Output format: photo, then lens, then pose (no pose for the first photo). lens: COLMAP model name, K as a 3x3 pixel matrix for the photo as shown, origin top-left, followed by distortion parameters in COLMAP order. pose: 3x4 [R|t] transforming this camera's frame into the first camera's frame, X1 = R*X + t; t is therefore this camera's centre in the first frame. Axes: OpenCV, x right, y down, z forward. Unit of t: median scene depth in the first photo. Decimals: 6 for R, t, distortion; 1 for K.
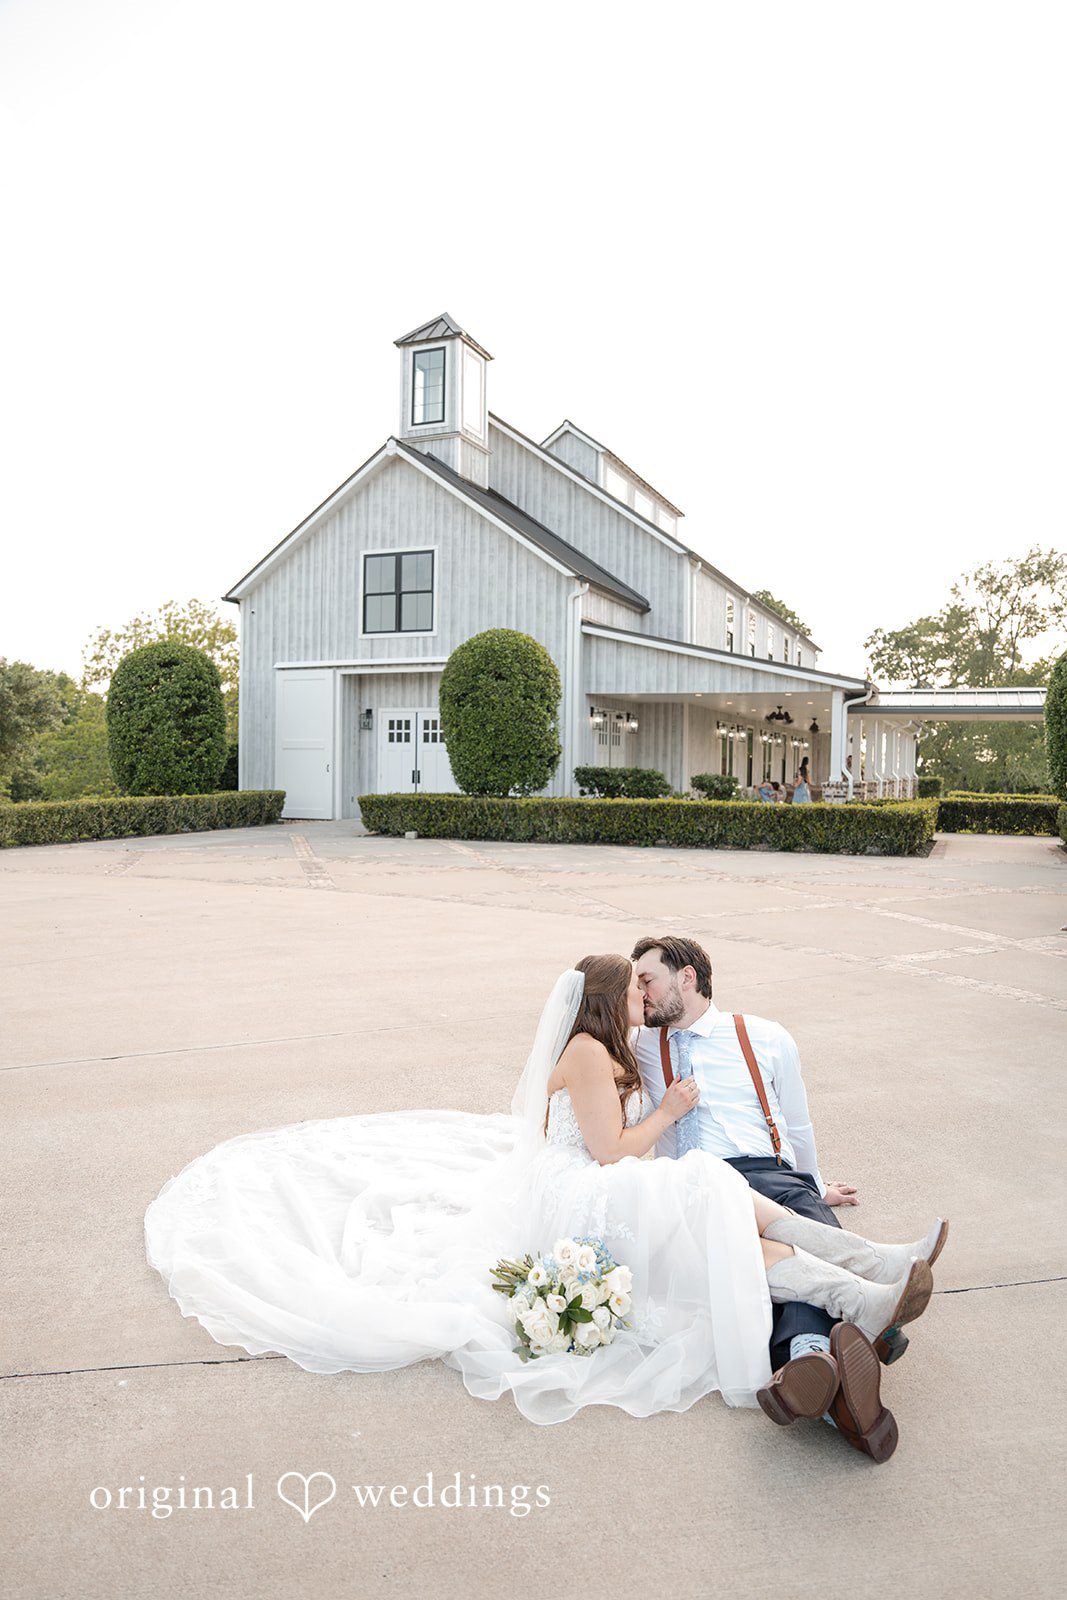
lens RADIAL K [[1248.9, 0, 524.4], [0, 1248.9, 789.9], [0, 0, 1]] dist [-0.136899, 0.004468]
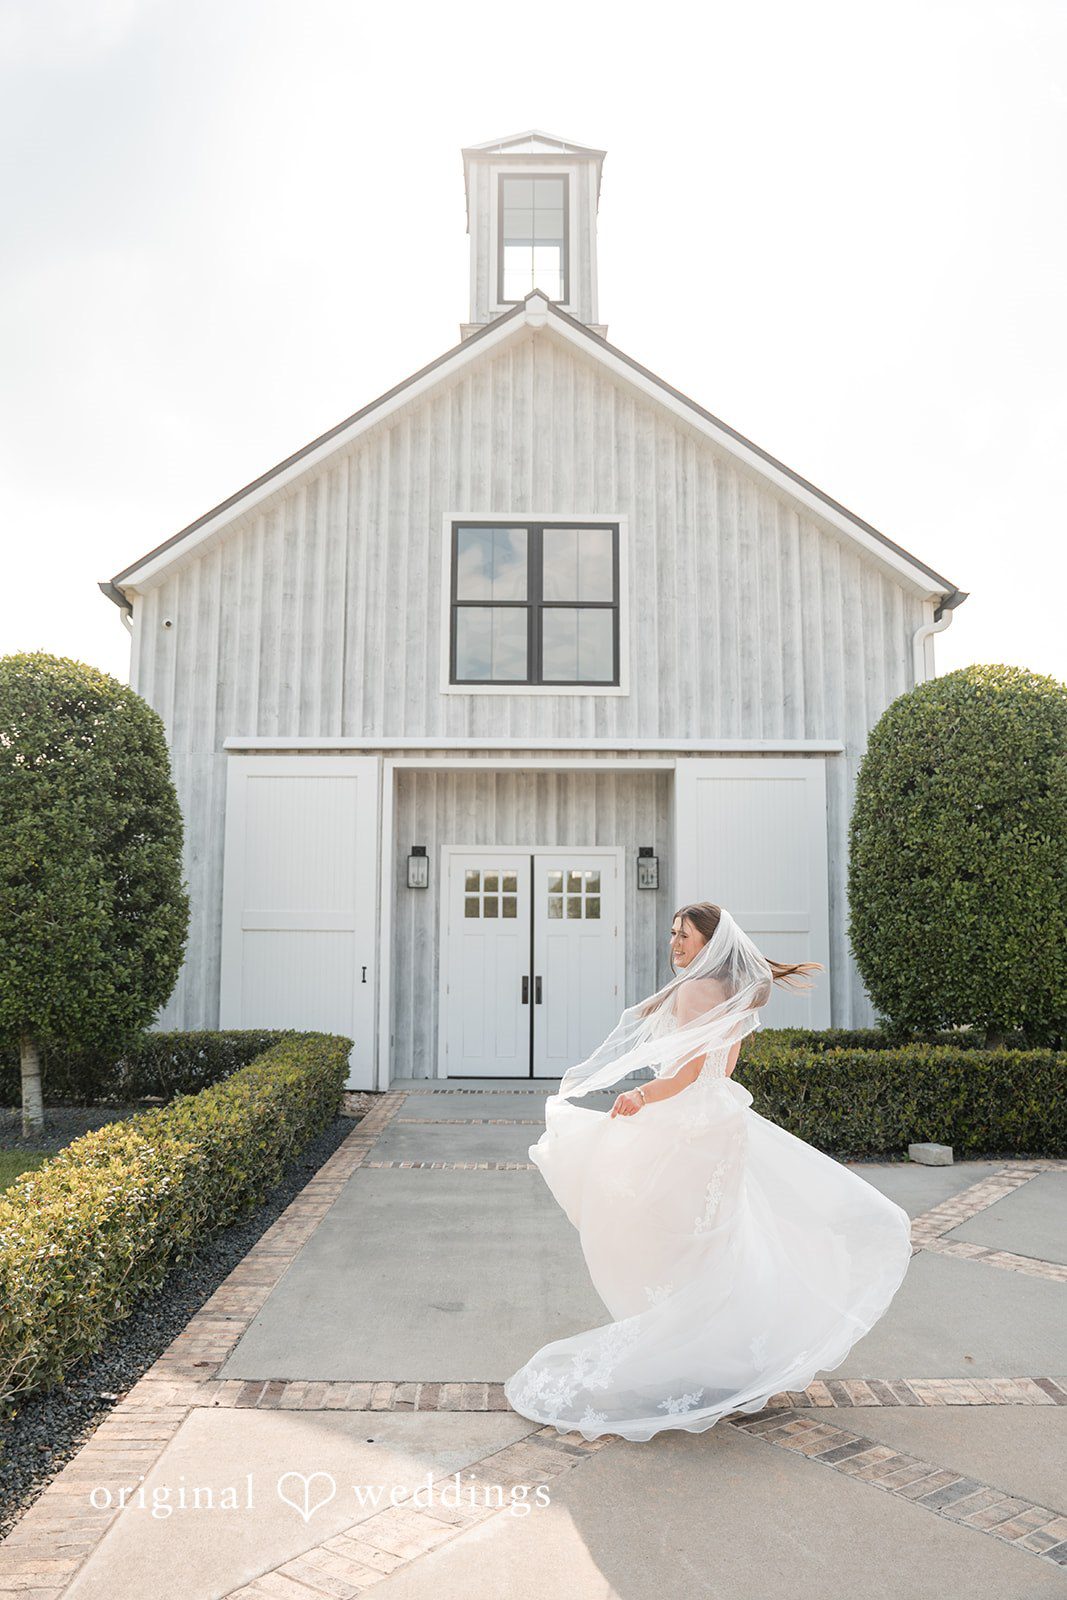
lens RADIAL K [[1248.9, 0, 524.4], [0, 1248.9, 789.9], [0, 0, 1]] dist [-0.136899, 0.004468]
pose [[0.903648, 0.044951, 0.425911, -0.301780], [0.016581, 0.990059, -0.139671, -0.020066], [-0.427955, 0.133276, 0.893919, 0.573344]]
